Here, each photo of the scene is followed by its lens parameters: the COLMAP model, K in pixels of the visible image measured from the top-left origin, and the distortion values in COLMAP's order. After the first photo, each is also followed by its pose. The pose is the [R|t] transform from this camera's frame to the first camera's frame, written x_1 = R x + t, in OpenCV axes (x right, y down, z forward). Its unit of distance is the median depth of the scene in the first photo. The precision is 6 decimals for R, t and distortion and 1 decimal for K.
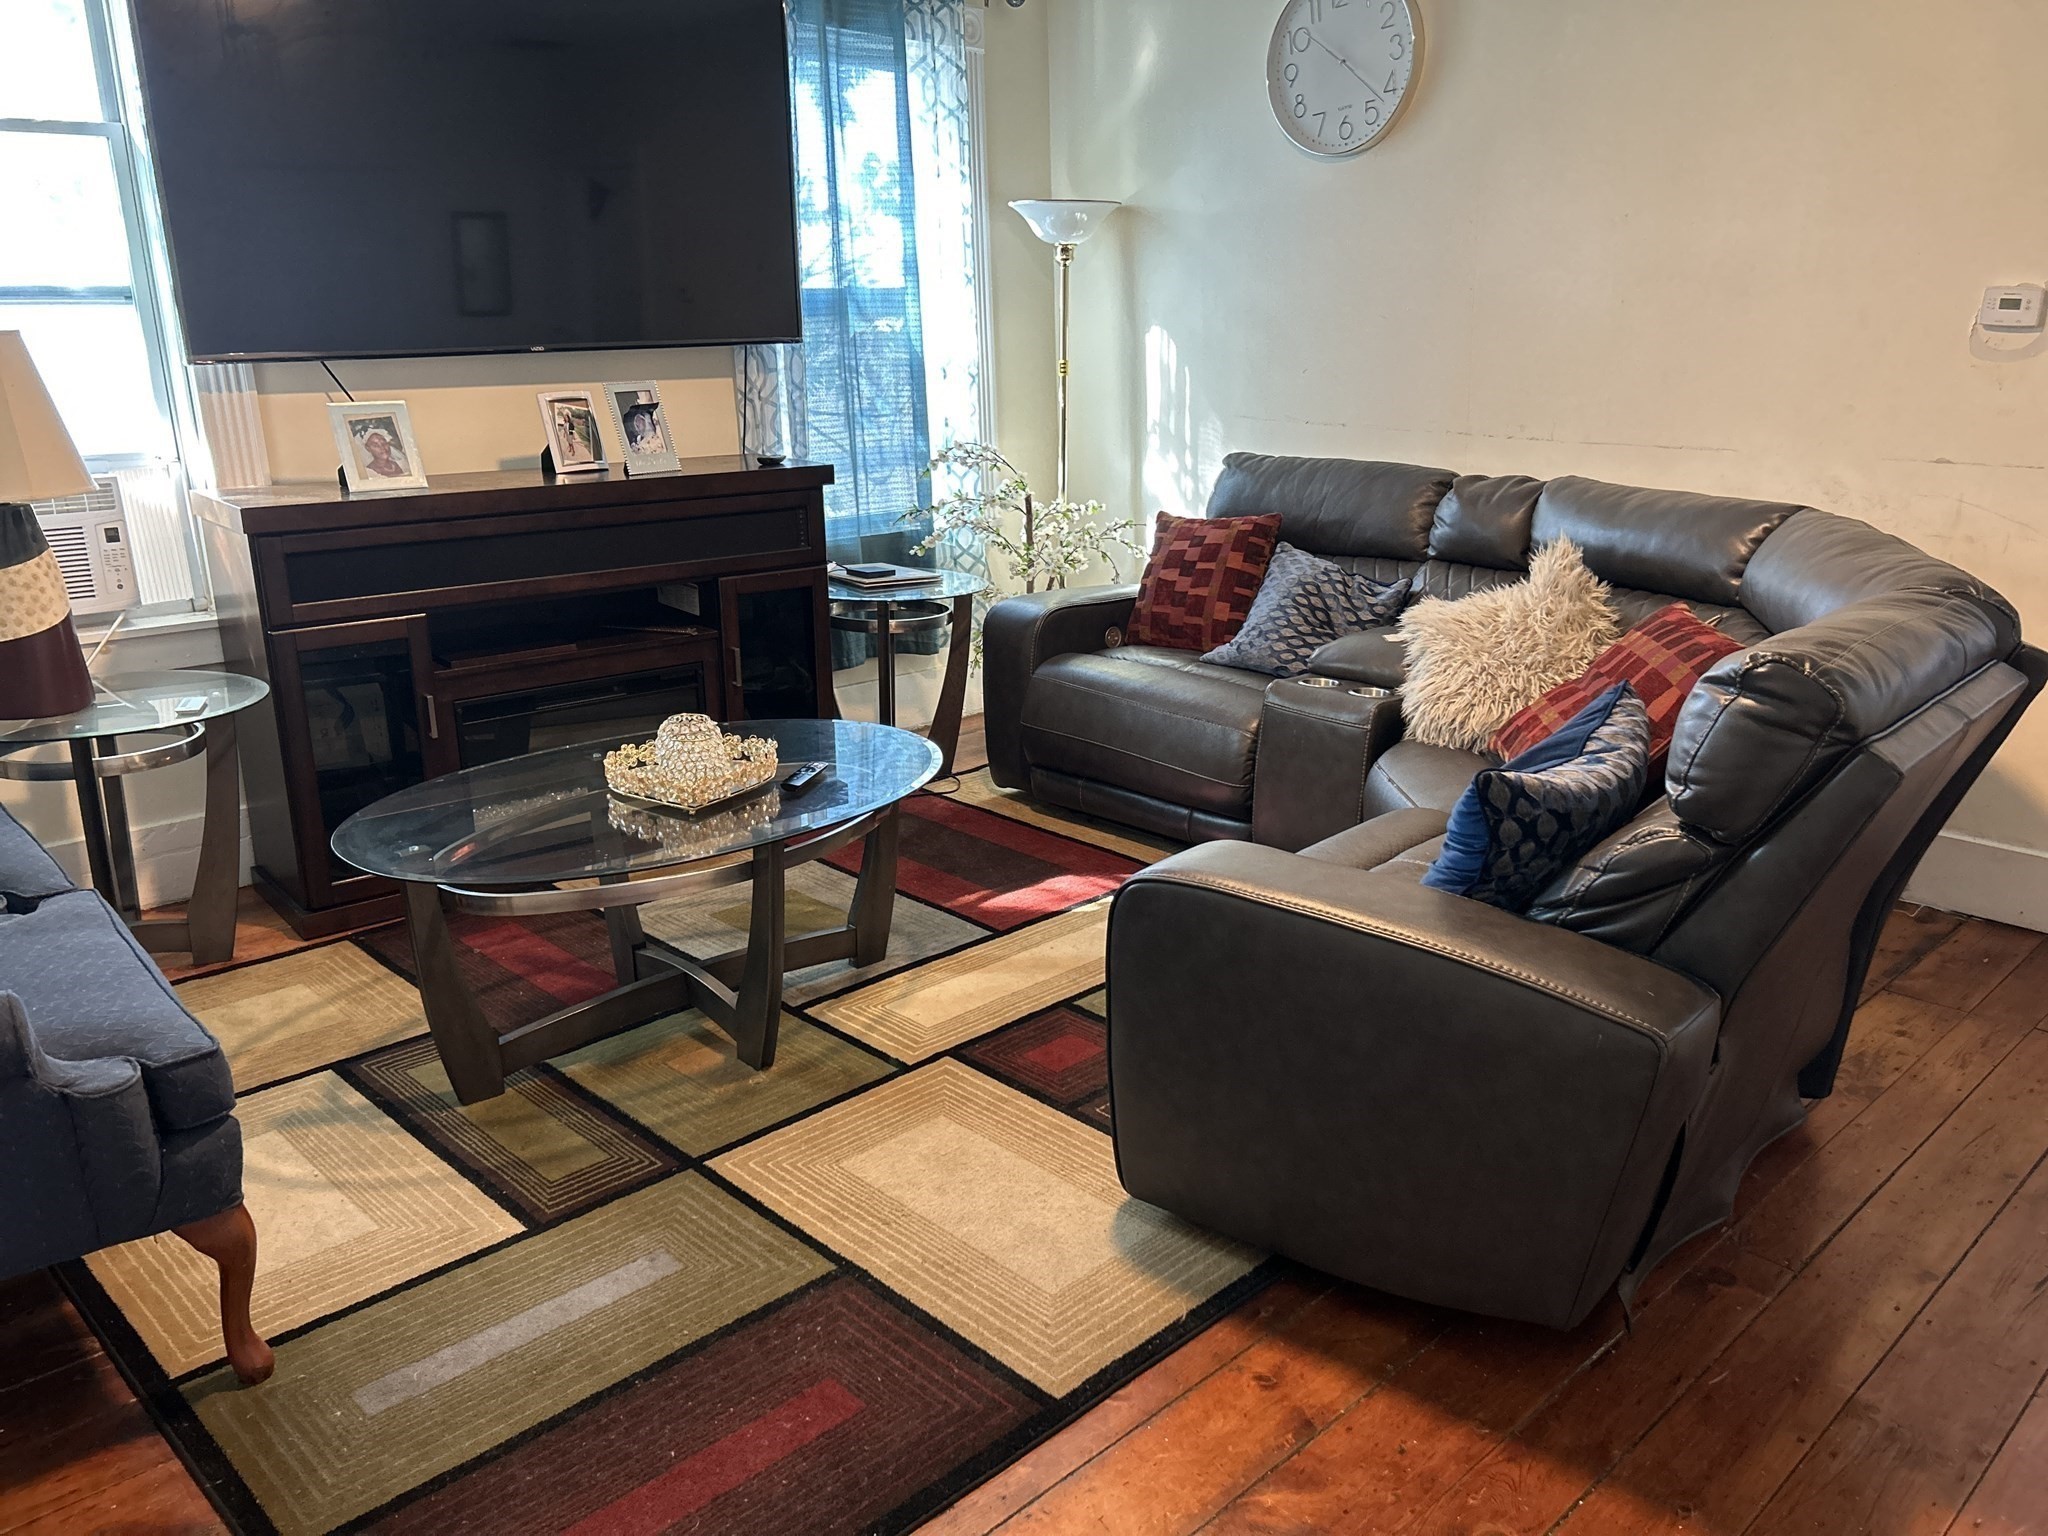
lens RADIAL K [[1531.8, 0, 1024.0], [0, 1531.8, 768.0], [0, 0, 1]] dist [0.066238, -0.078706]
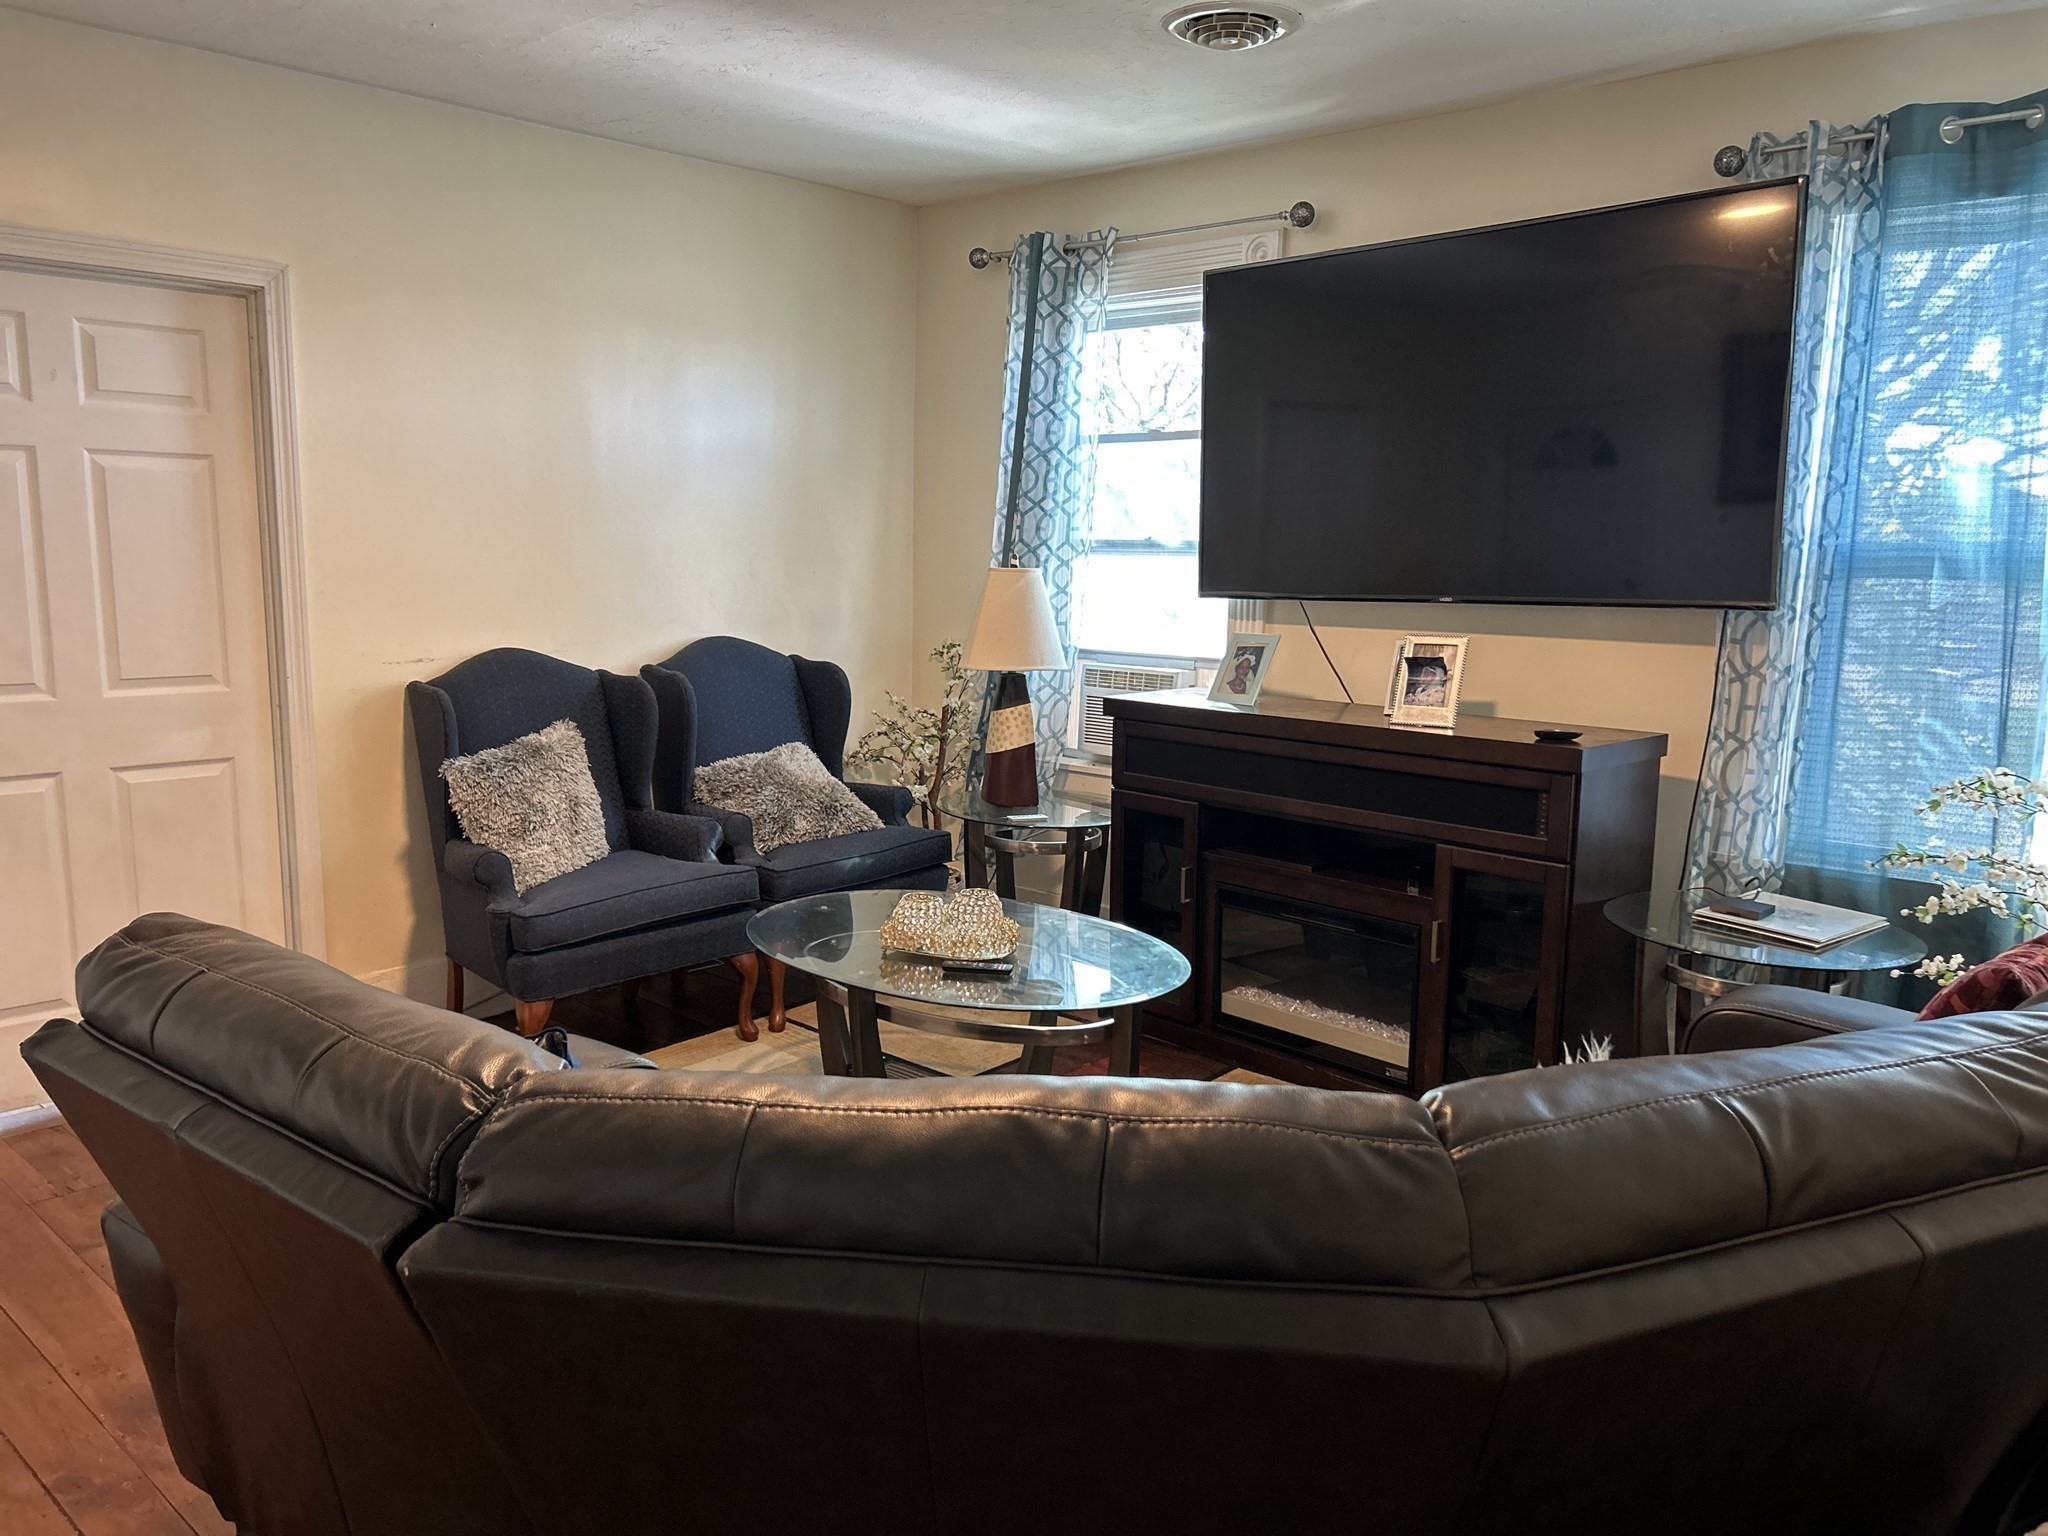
lens RADIAL K [[1531.8, 0, 1024.0], [0, 1531.8, 768.0], [0, 0, 1]] dist [0.066238, -0.078706]
pose [[0.015543, 0.149049, -0.988708, 0.721321], [-0.298927, 0.944295, 0.137655, -0.227639], [0.954149, 0.293412, 0.059232, 0.720447]]
